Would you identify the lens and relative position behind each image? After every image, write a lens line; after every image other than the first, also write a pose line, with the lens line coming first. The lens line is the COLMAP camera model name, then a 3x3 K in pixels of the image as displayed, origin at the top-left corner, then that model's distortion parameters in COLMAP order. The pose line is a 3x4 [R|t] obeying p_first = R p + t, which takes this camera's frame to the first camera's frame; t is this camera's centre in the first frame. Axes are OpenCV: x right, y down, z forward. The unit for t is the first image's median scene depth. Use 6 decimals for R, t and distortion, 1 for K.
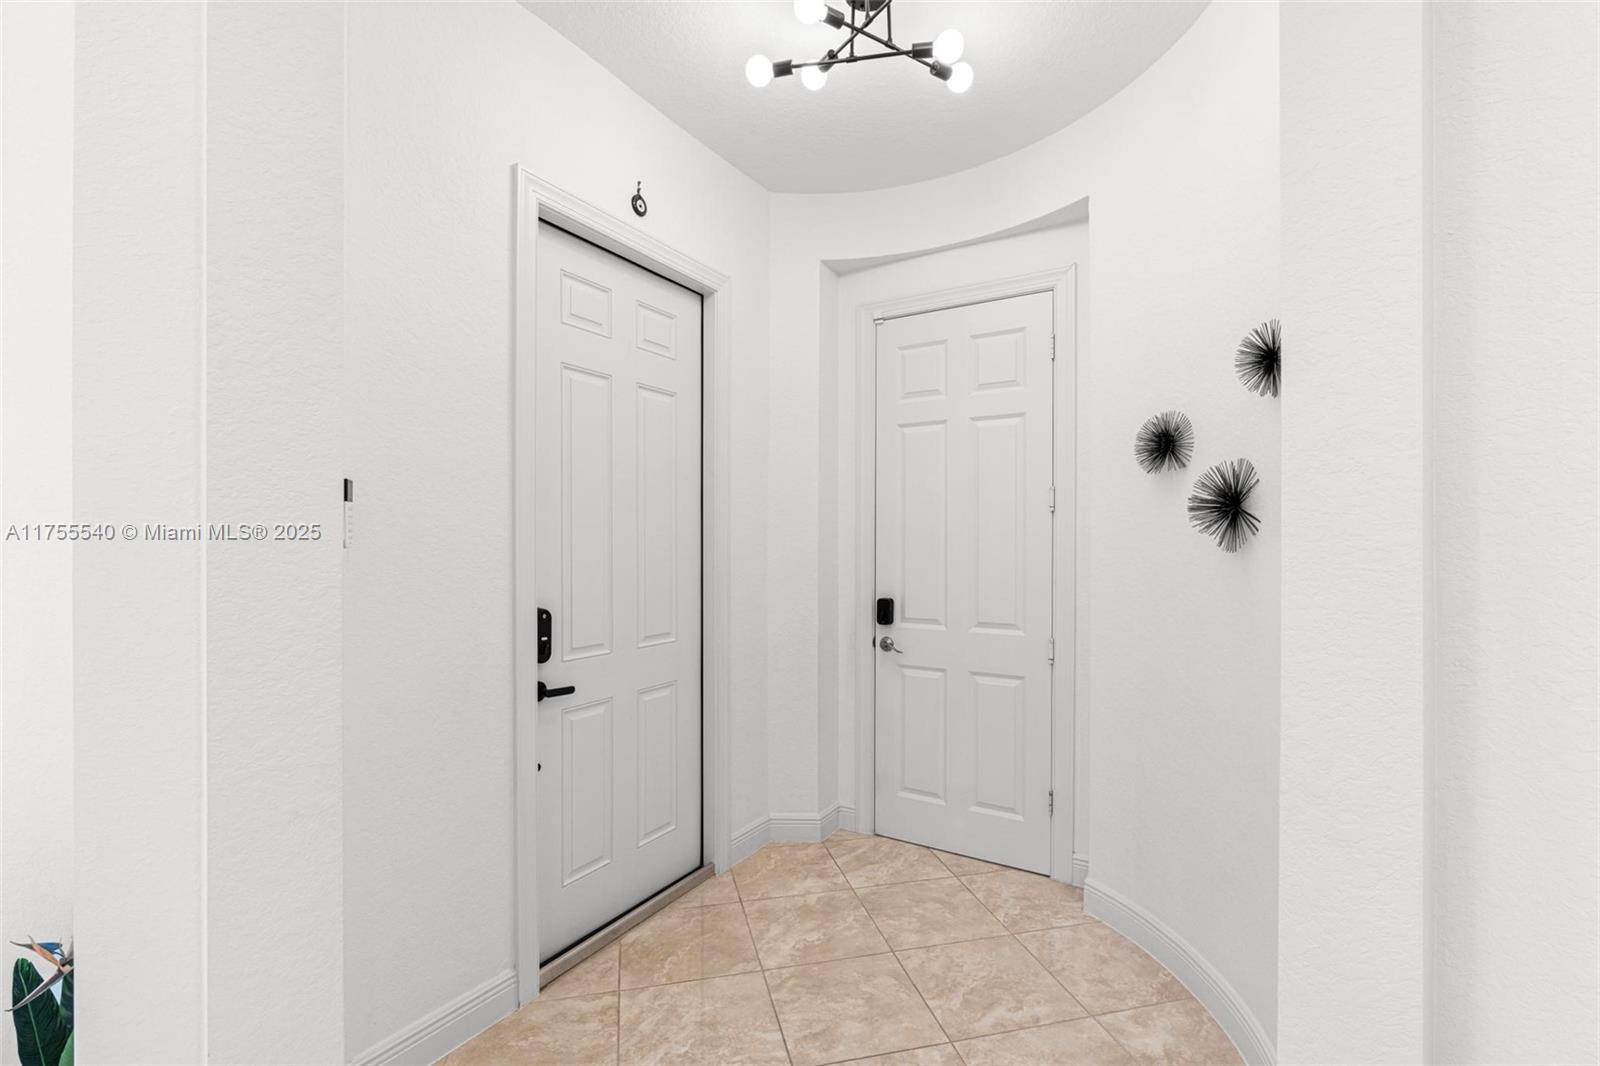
lens RADIAL K [[719.8, 0, 804.0], [0, 719.8, 550.6], [0, 0, 1]] dist [-0.001139, 0.000187]
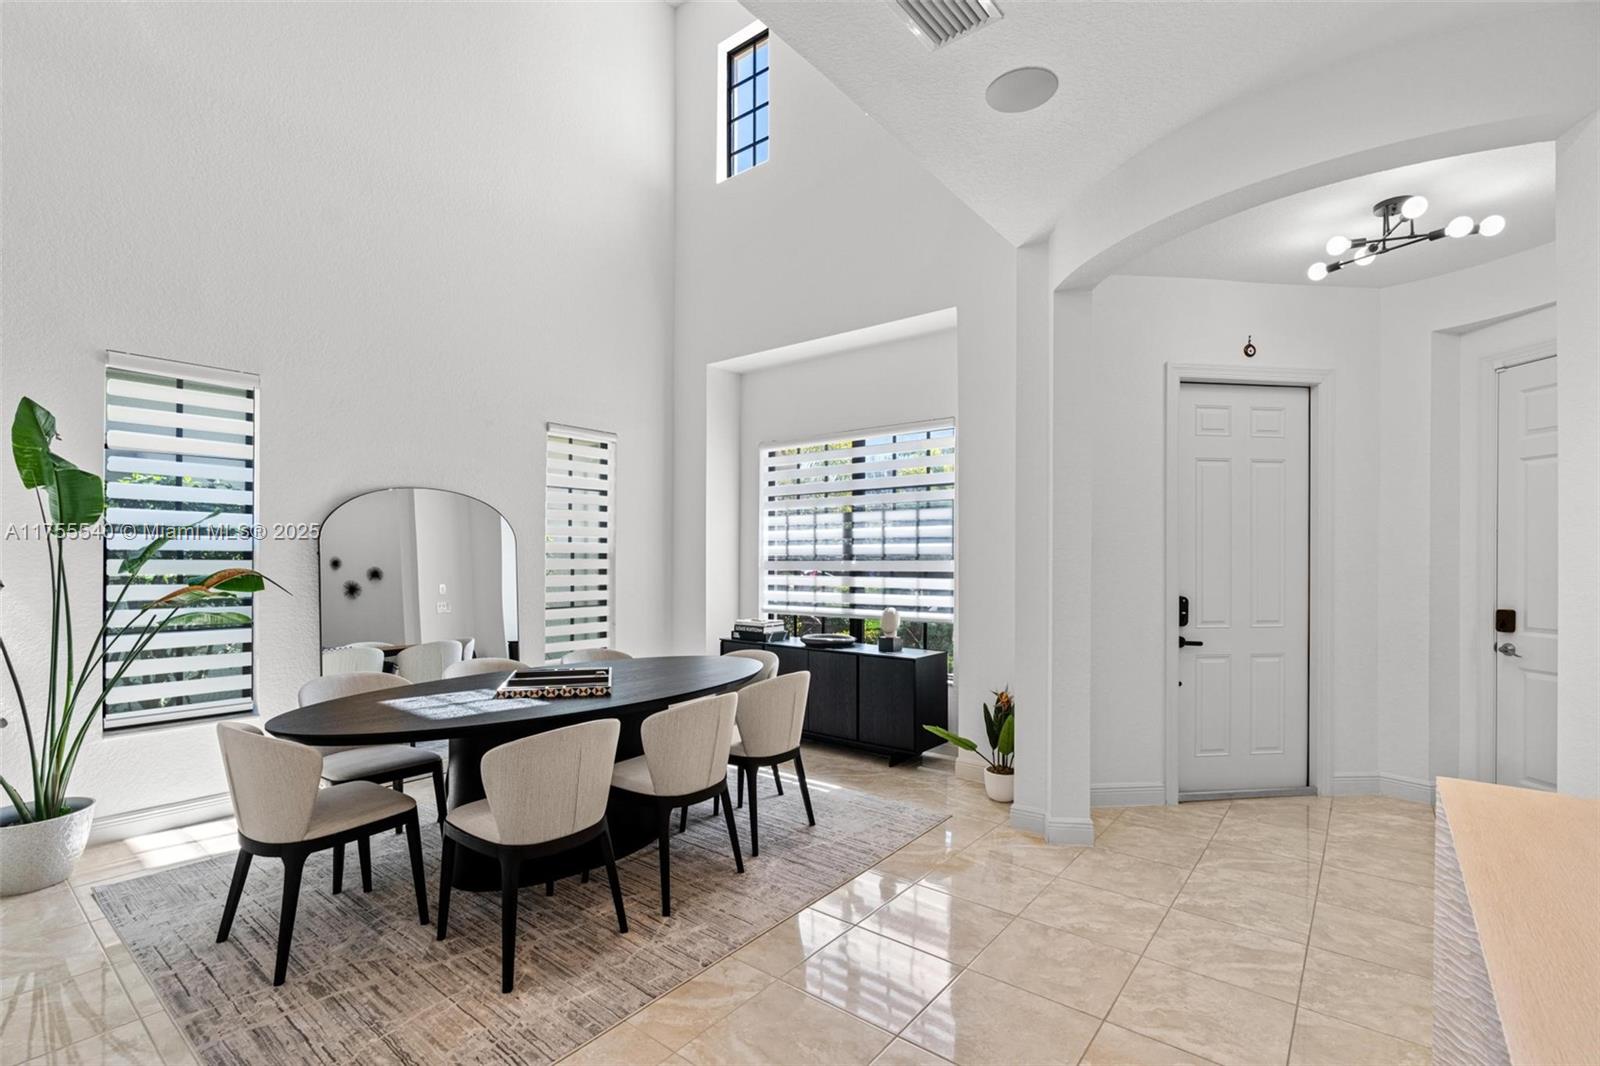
lens RADIAL K [[719.8, 0, 804.0], [0, 719.8, 550.6], [0, 0, 1]] dist [-0.001139, 0.000187]
pose [[0.614592, -0.006984, -0.788814, 0.436096], [-0.012284, 0.999755, -0.018422, 0.009213], [0.788749, 0.021012, 0.614356, -0.787345]]
